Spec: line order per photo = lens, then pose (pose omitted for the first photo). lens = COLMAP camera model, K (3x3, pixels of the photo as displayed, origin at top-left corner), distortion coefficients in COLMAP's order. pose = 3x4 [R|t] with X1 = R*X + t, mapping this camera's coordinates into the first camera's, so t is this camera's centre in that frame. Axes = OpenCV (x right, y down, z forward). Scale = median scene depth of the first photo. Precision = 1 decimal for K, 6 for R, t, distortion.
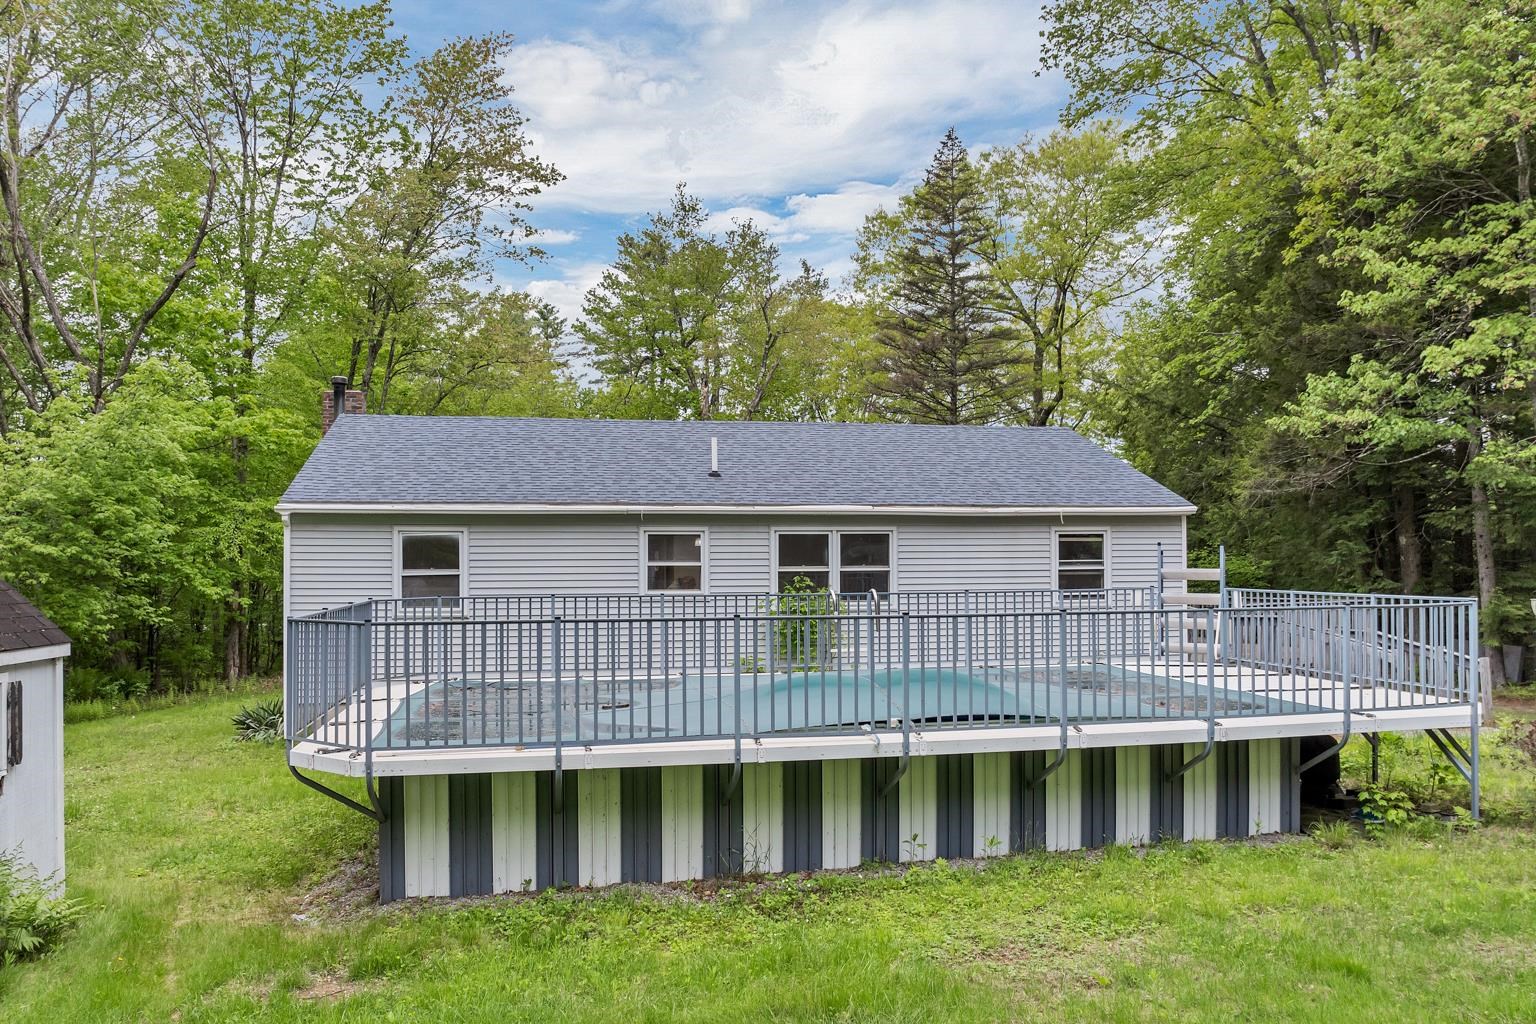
lens RADIAL K [[1132.9, 0, 767.3], [0, 1132.9, 545.6], [0, 0, 1]] dist [-0.033022, -0.006127]
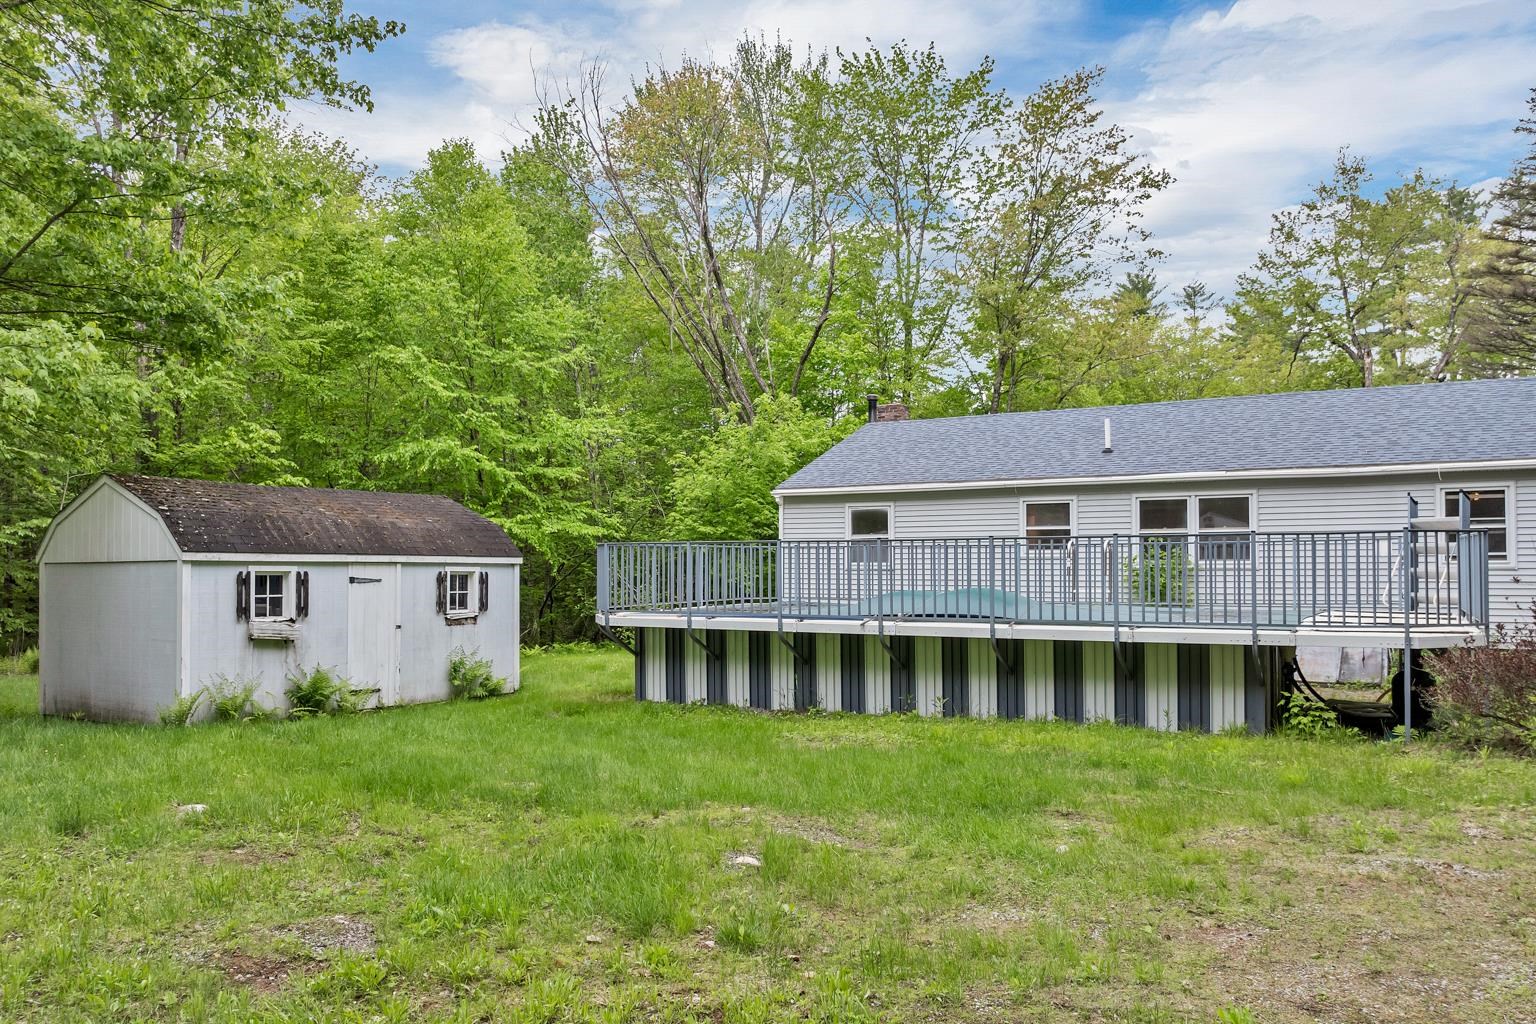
lens RADIAL K [[1132.9, 0, 767.3], [0, 1132.9, 545.6], [0, 0, 1]] dist [-0.033022, -0.006127]
pose [[0.762650, -0.008607, -0.646754, 0.456477], [0.010237, 0.999947, -0.001237, 0.033090], [0.646730, -0.005677, 0.762698, -0.115471]]
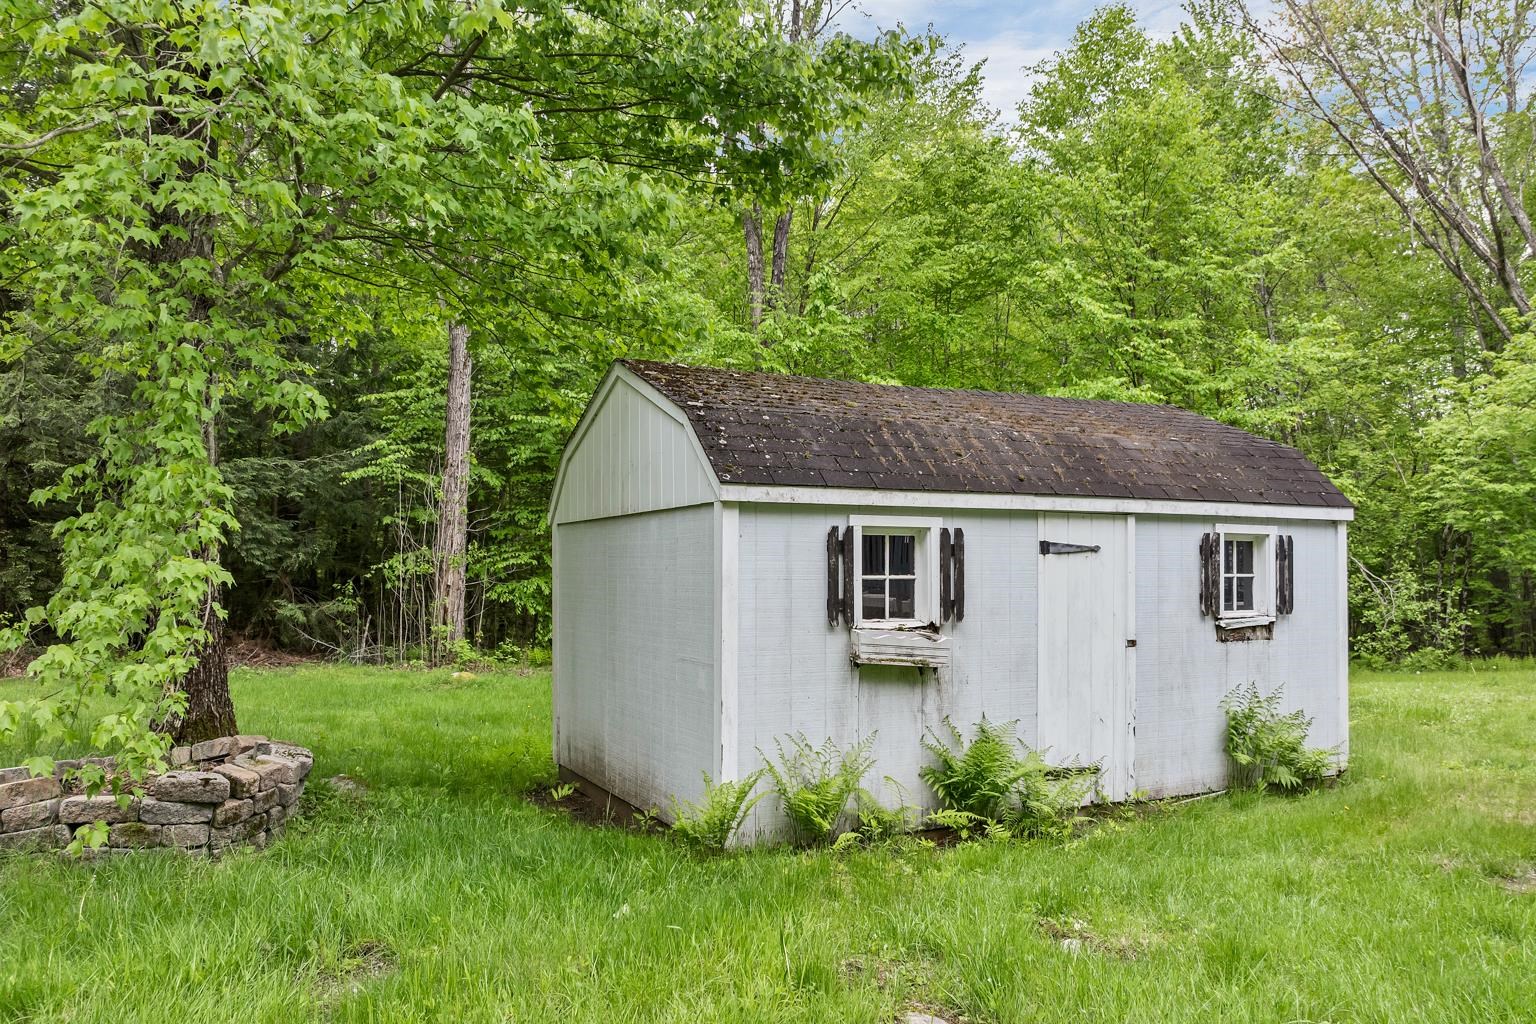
lens RADIAL K [[1132.9, 0, 767.3], [0, 1132.9, 545.6], [0, 0, 1]] dist [-0.033022, -0.006127]
pose [[0.333715, -0.008854, -0.942632, 0.069278], [0.017843, 0.999836, -0.003075, 0.051712], [0.942505, -0.015793, 0.333818, 0.073011]]
